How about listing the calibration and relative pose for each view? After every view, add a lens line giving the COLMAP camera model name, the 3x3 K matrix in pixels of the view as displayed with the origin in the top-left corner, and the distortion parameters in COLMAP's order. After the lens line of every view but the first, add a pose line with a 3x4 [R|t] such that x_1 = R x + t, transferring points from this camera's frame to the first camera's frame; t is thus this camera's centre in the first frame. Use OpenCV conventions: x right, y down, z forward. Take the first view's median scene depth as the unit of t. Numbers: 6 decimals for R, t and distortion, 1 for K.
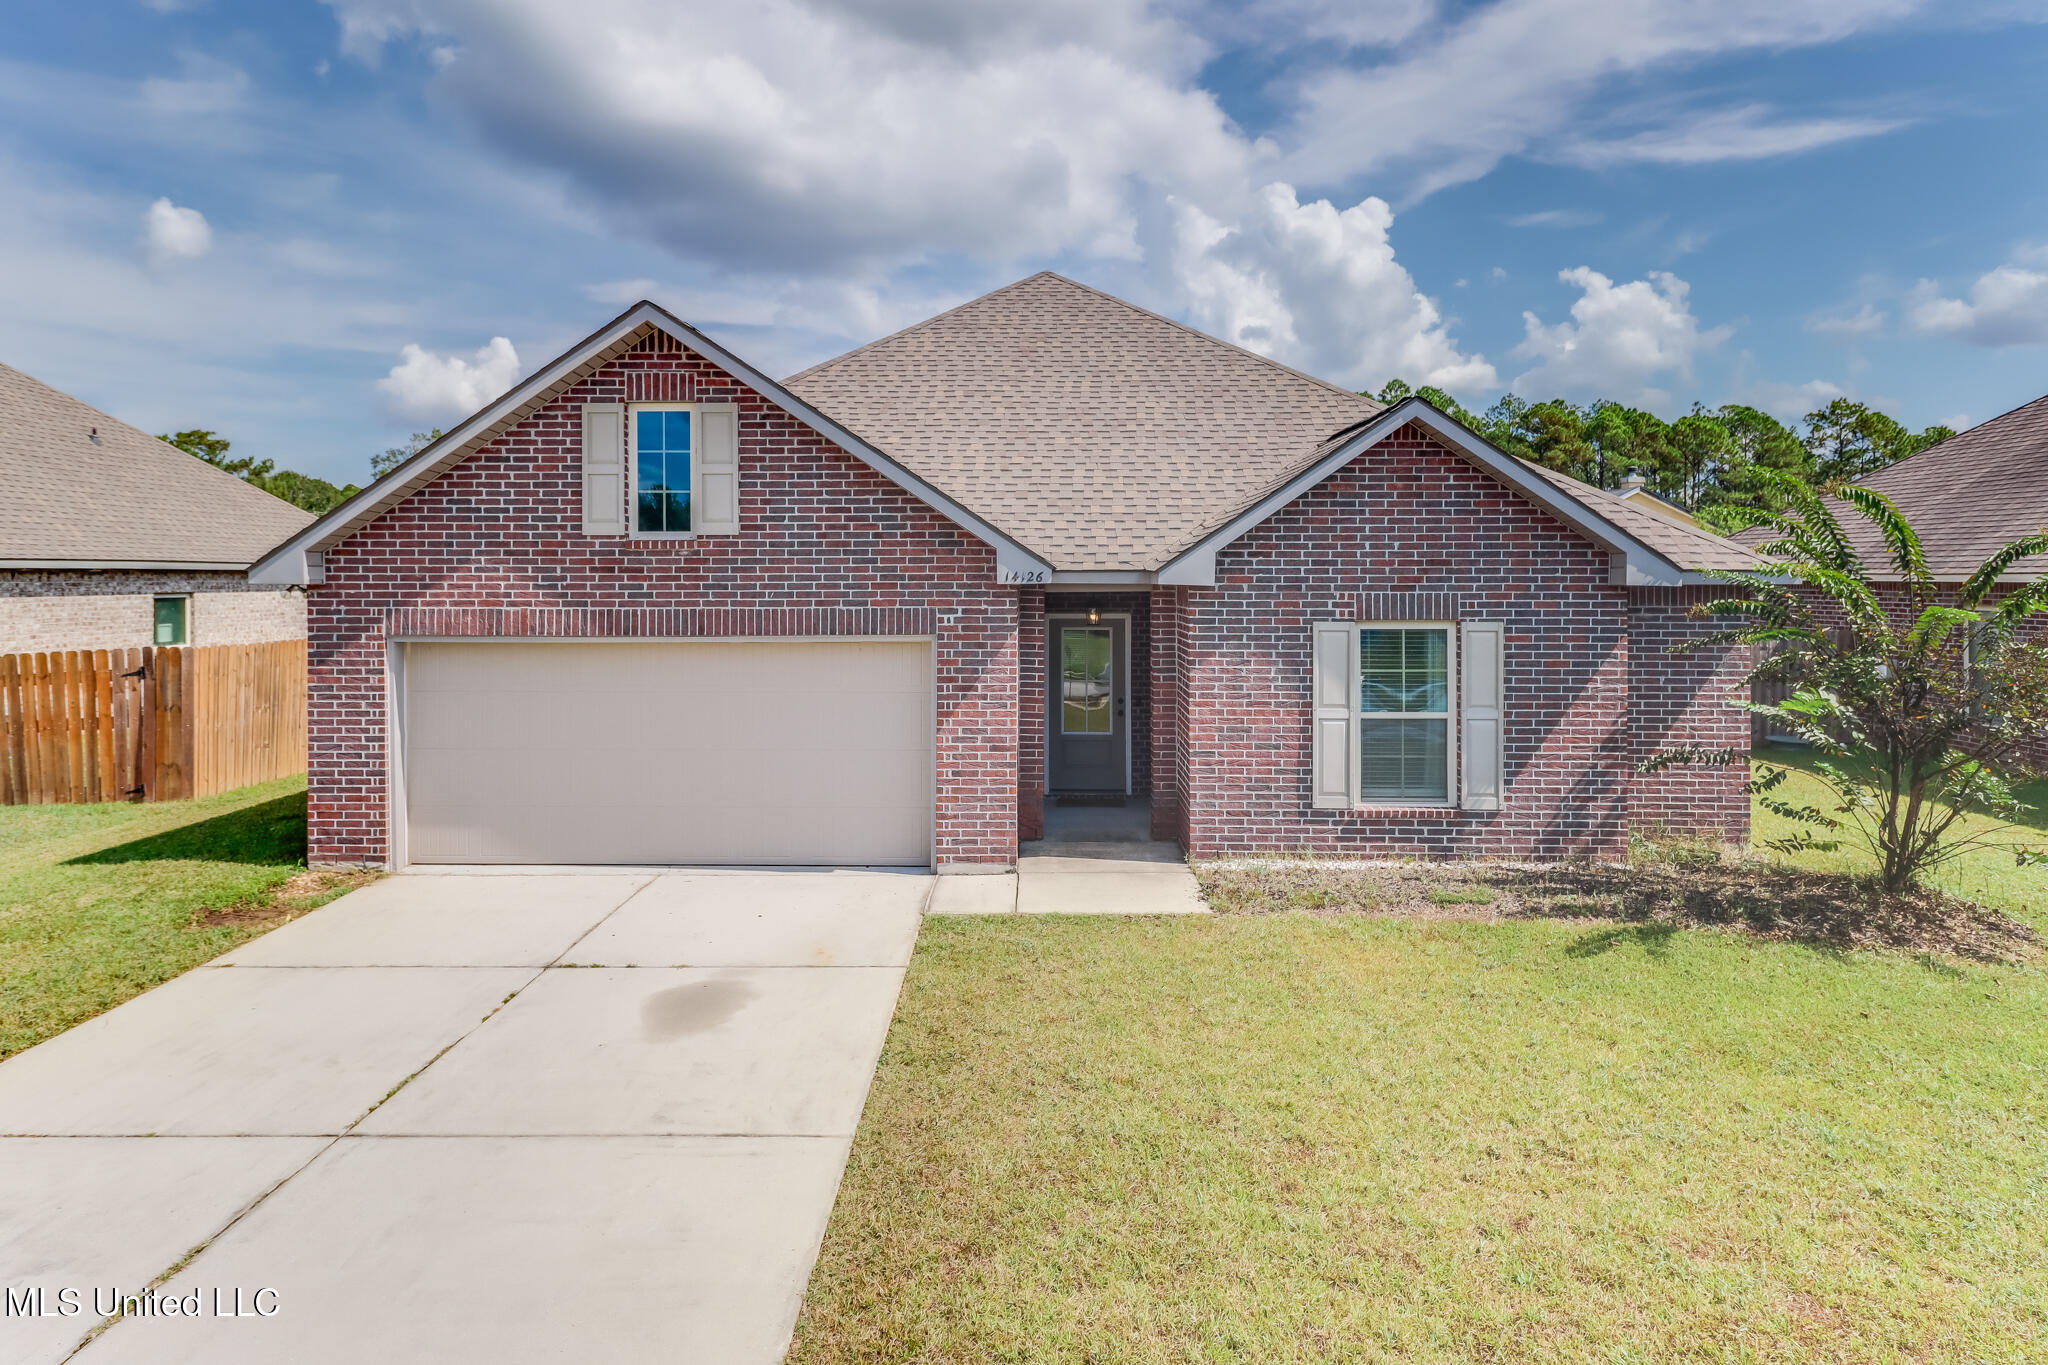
lens RADIAL K [[998.4, 0, 982.1], [0, 998.4, 571.5], [0, 0, 1]] dist [0.014004, -0.007300]
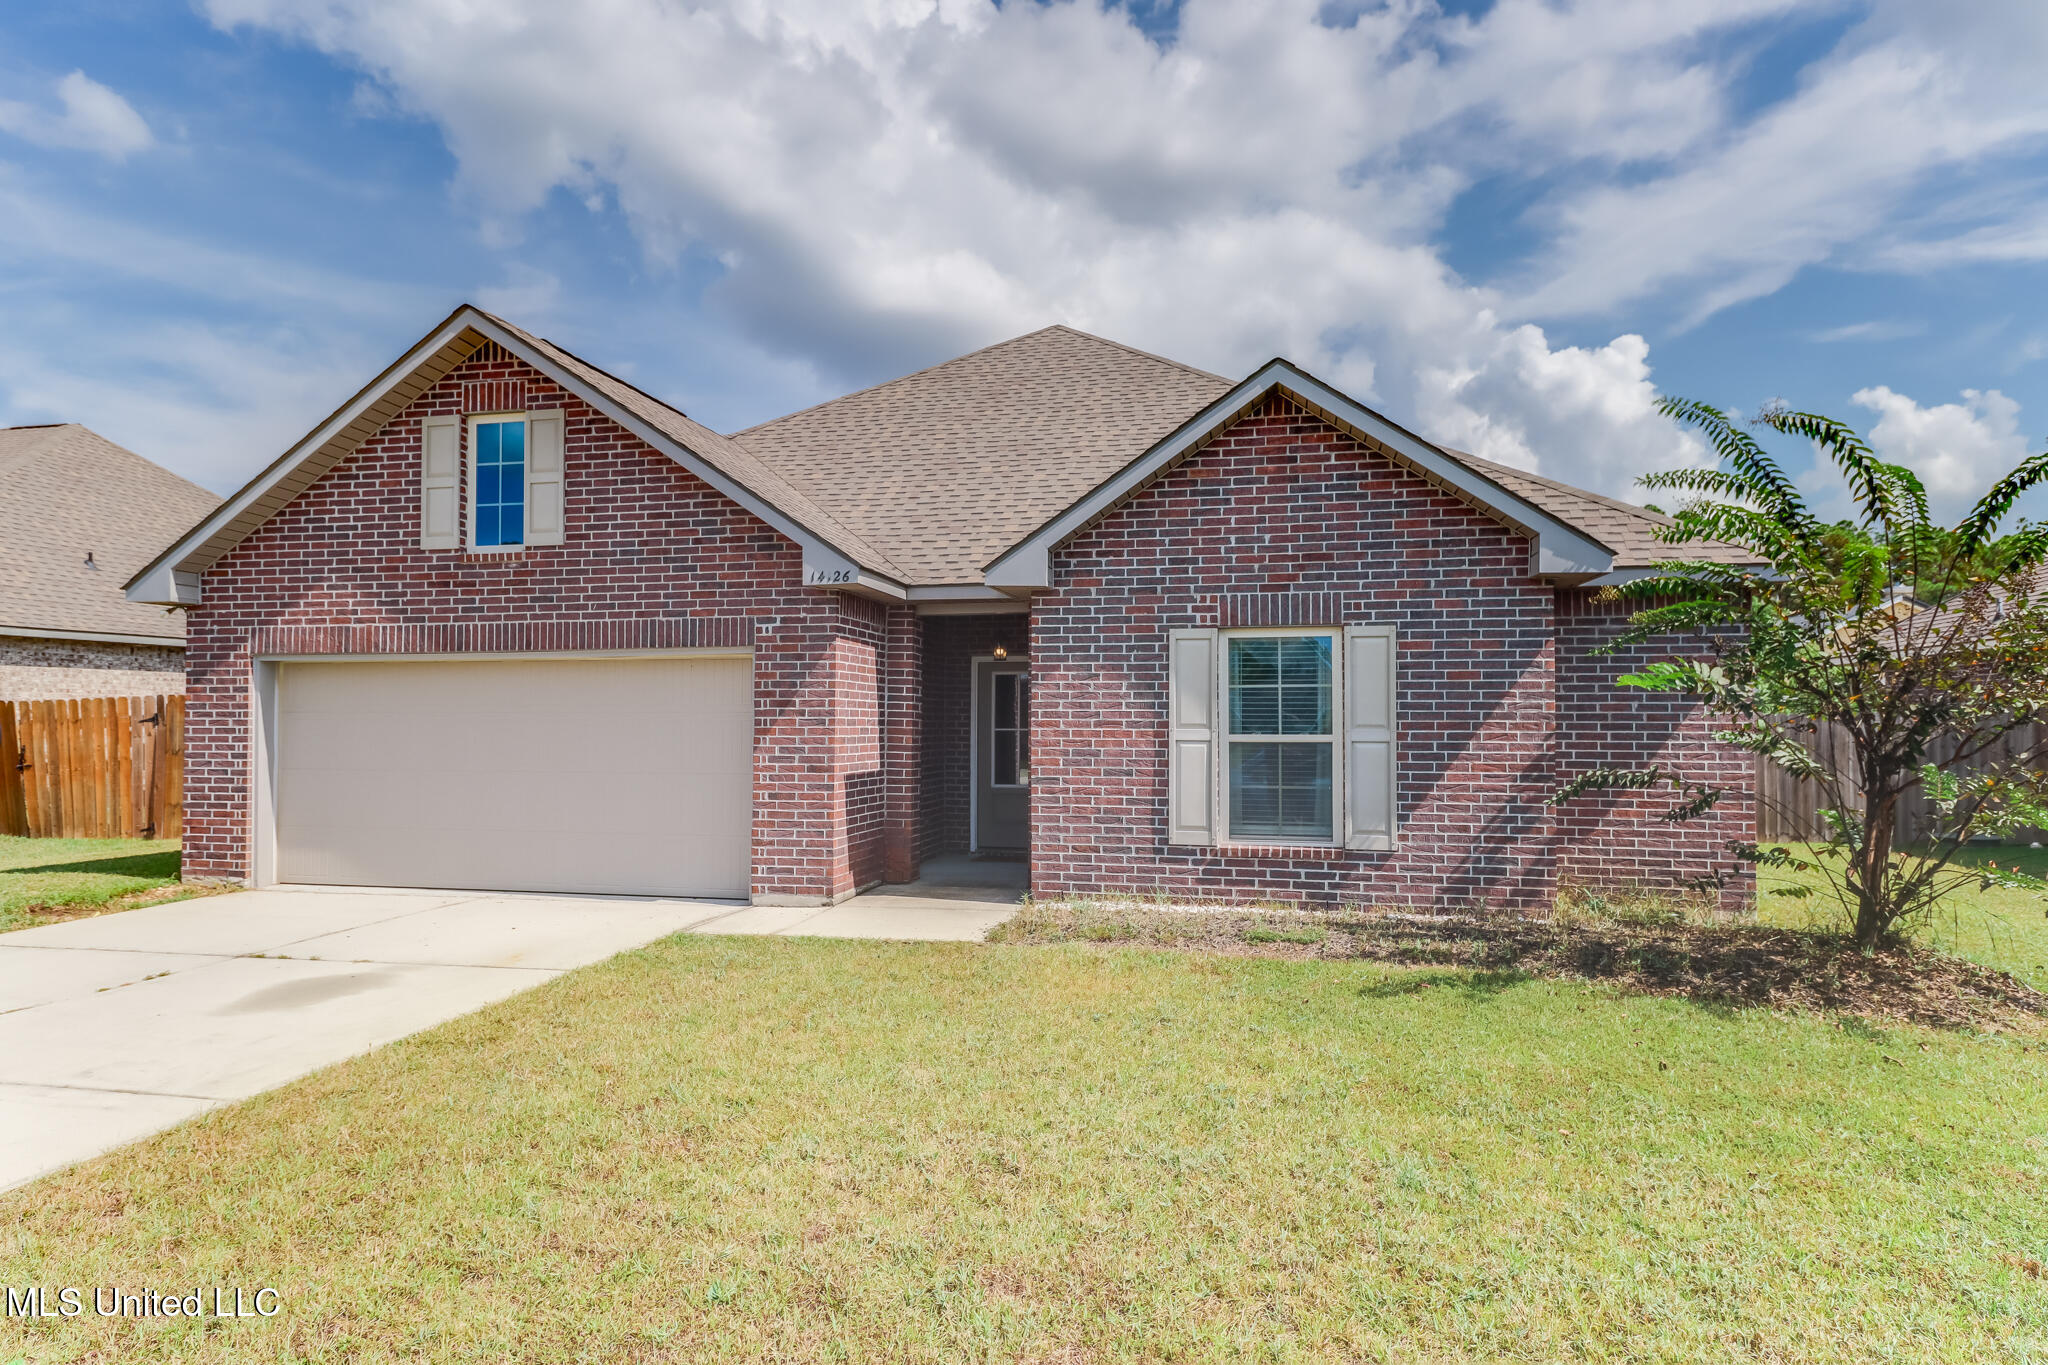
lens RADIAL K [[982.5, 0, 1024.0], [0, 982.5, 682.5], [0, 0, 1]] dist [0.012687, -0.000818]
pose [[0.986671, -0.003253, -0.162696, 0.345966], [-0.000670, 0.999710, -0.024051, 0.117703], [0.162727, 0.023840, 0.986383, 0.139100]]
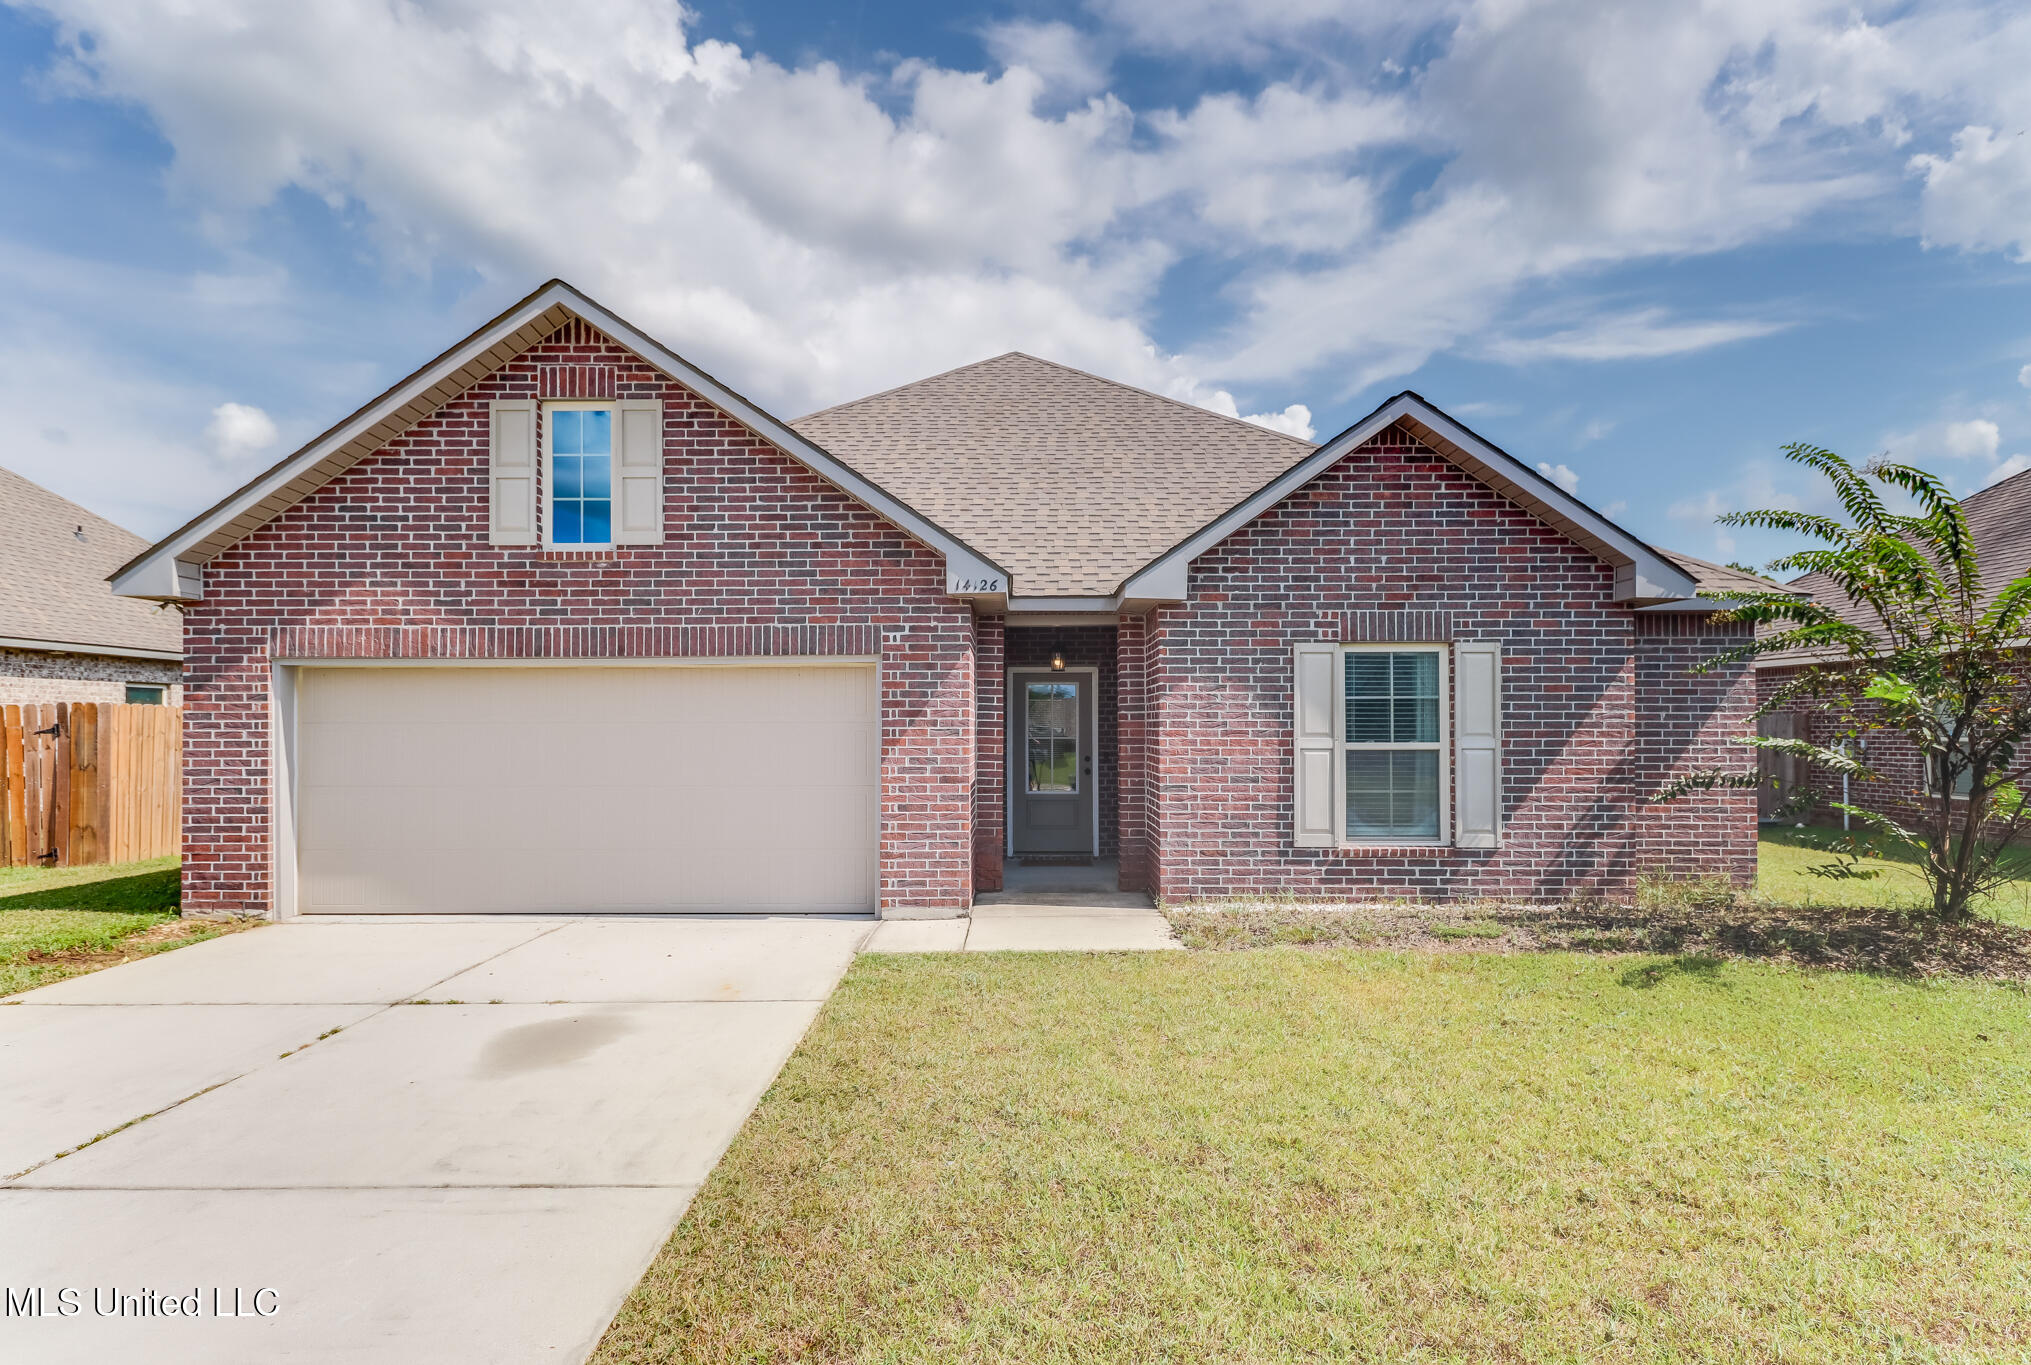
lens RADIAL K [[906.1, 0, 983.3], [0, 906.1, 702.3], [0, 0, 1]] dist [0.011267, -0.007194]
pose [[0.999890, 0.000731, 0.014840, 0.034447], [-0.000535, 0.999913, -0.013198, 0.116008], [-0.014848, 0.013188, 0.999803, 0.175017]]
